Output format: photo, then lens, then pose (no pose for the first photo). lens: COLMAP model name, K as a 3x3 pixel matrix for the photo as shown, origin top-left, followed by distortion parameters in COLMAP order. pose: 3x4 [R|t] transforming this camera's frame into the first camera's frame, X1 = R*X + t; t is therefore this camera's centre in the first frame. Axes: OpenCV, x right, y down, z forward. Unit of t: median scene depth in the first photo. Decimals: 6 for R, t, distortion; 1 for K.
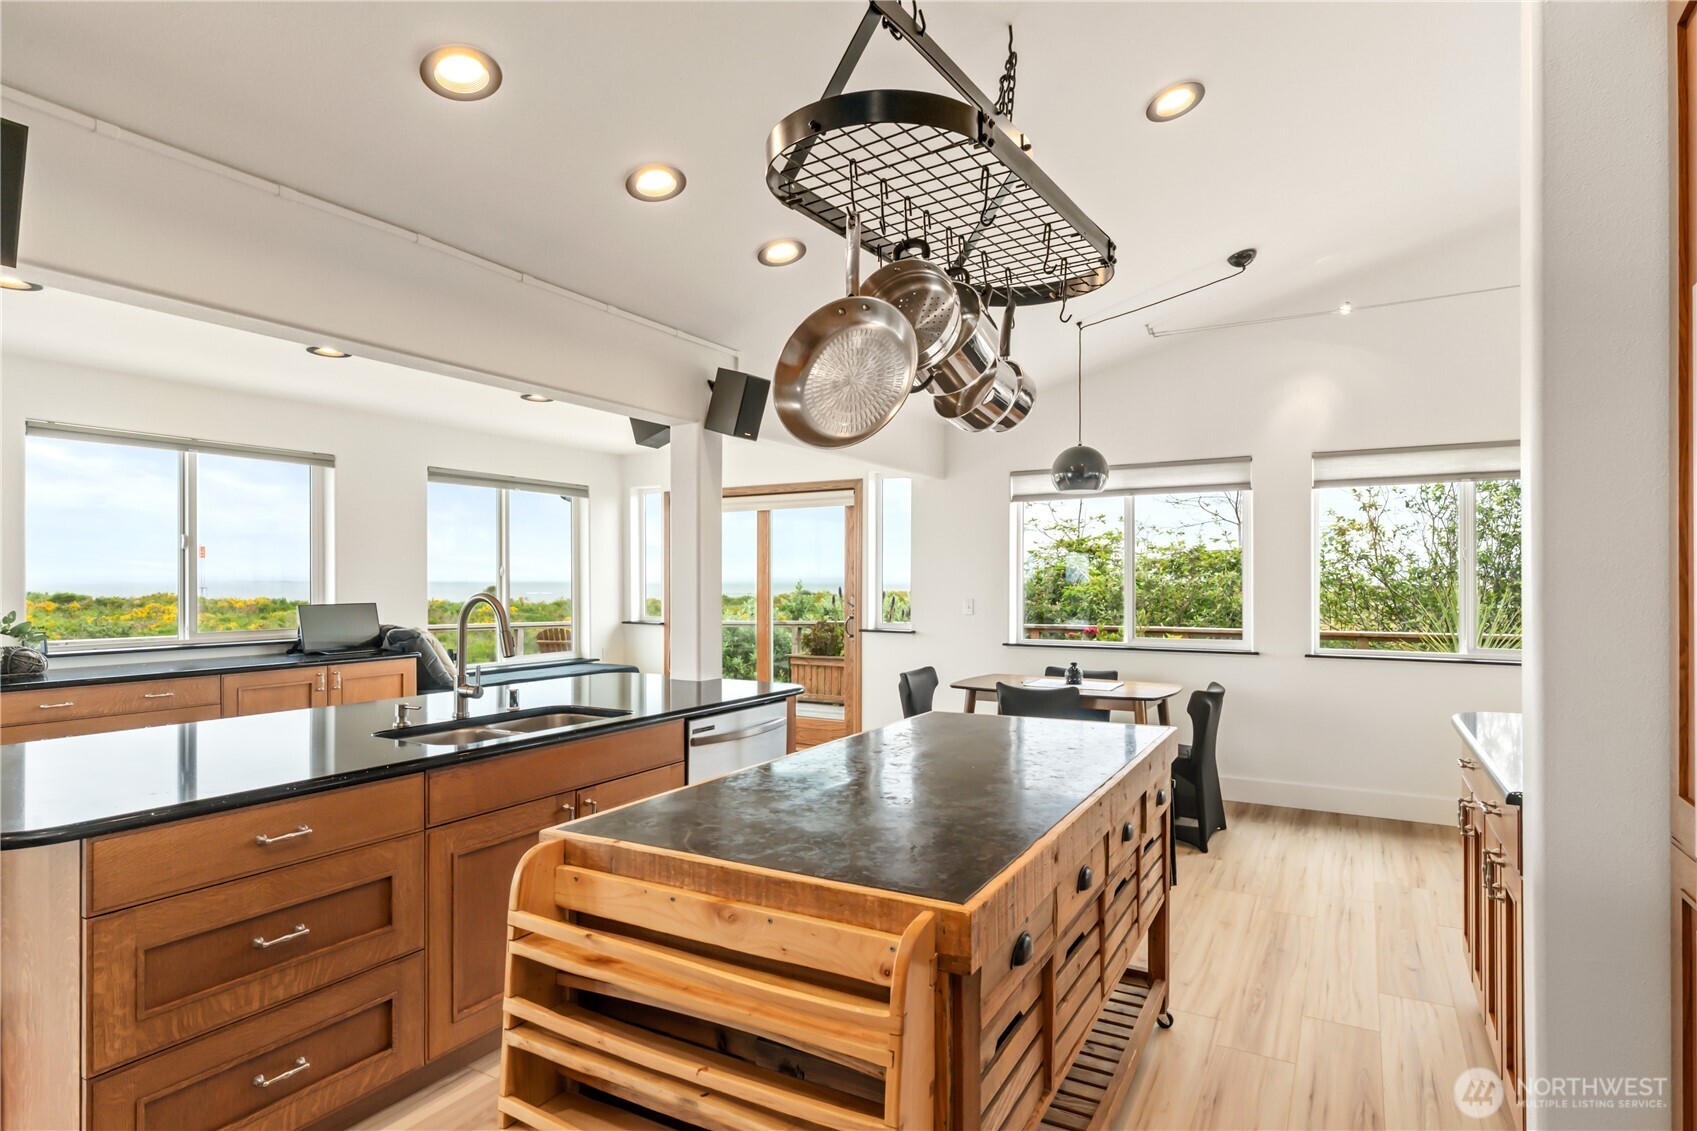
lens RADIAL K [[885.4, 0, 852.9], [0, 885.4, 572.7], [0, 0, 1]] dist [0.001055, -0.000200]
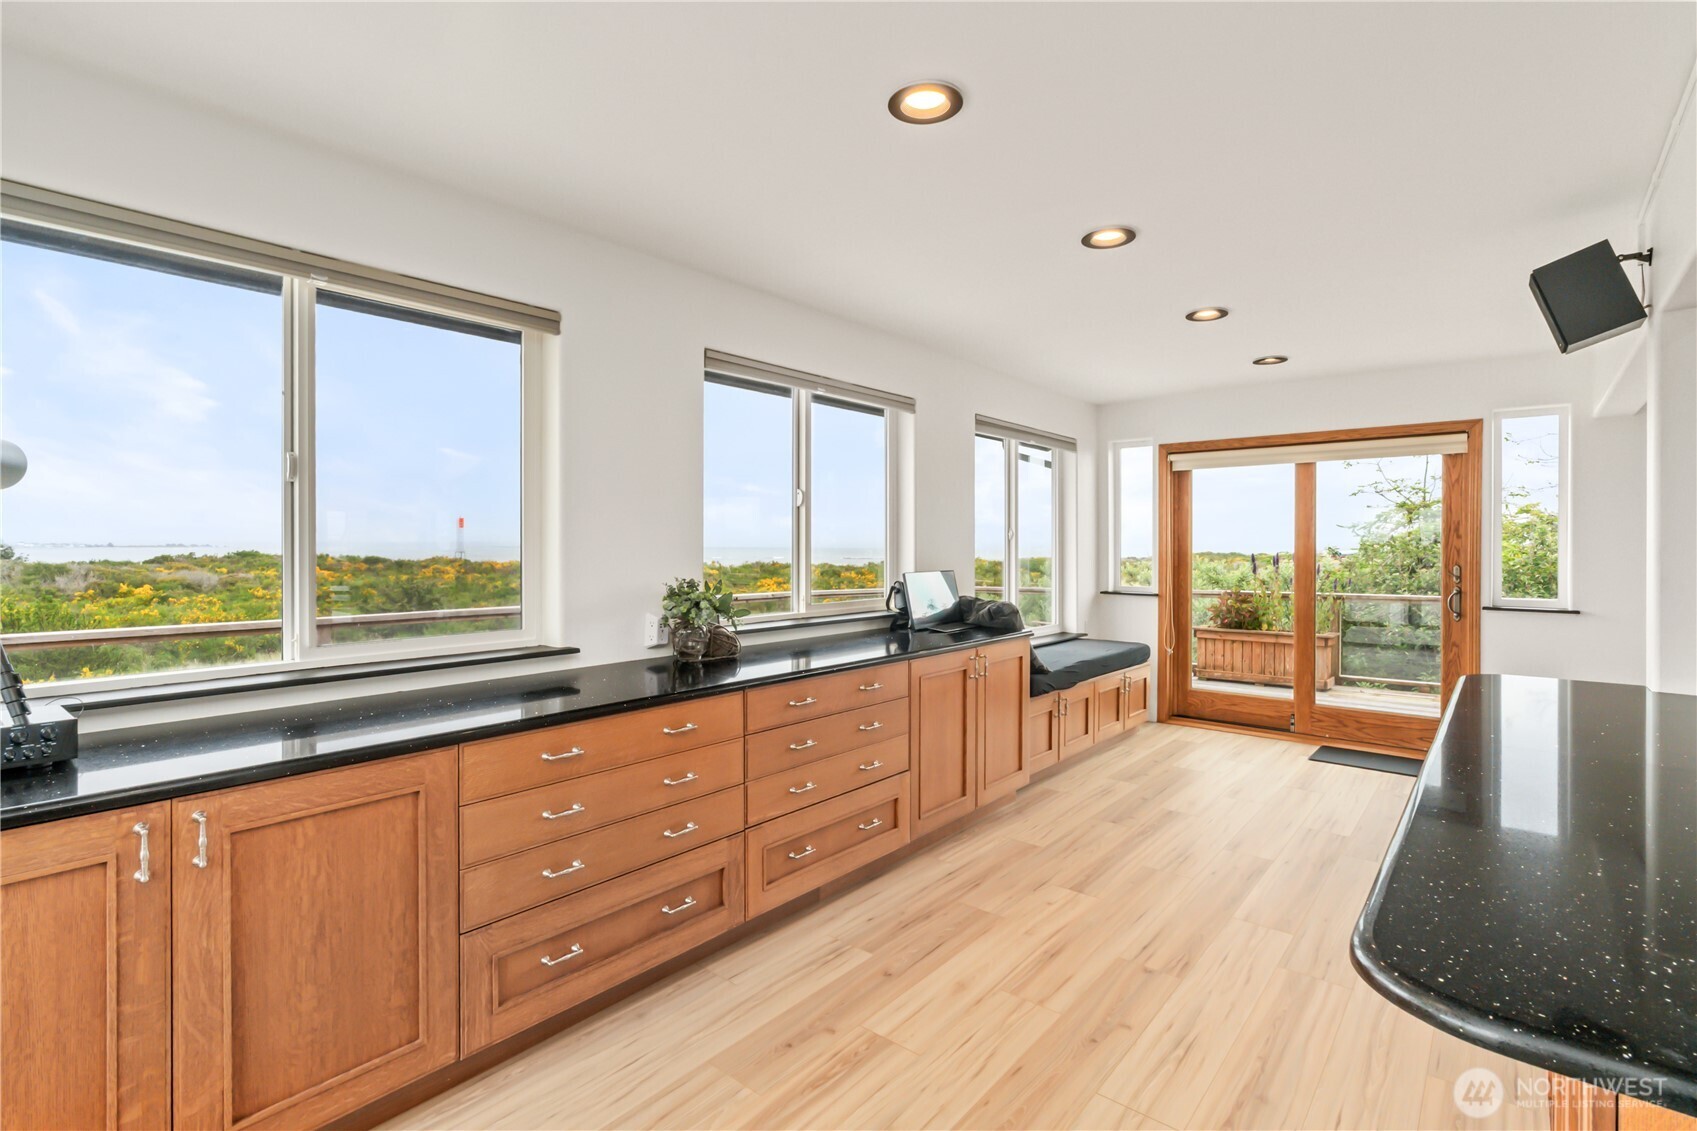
lens RADIAL K [[815.1, 0, 843.9], [0, 815.1, 555.3], [0, 0, 1]] dist [-0.000236, -0.000009]
pose [[0.984440, 0.003840, -0.175678, -0.420621], [-0.000470, 0.999815, 0.019220, 0.003529], [0.175720, -0.018838, 0.984260, 0.166418]]
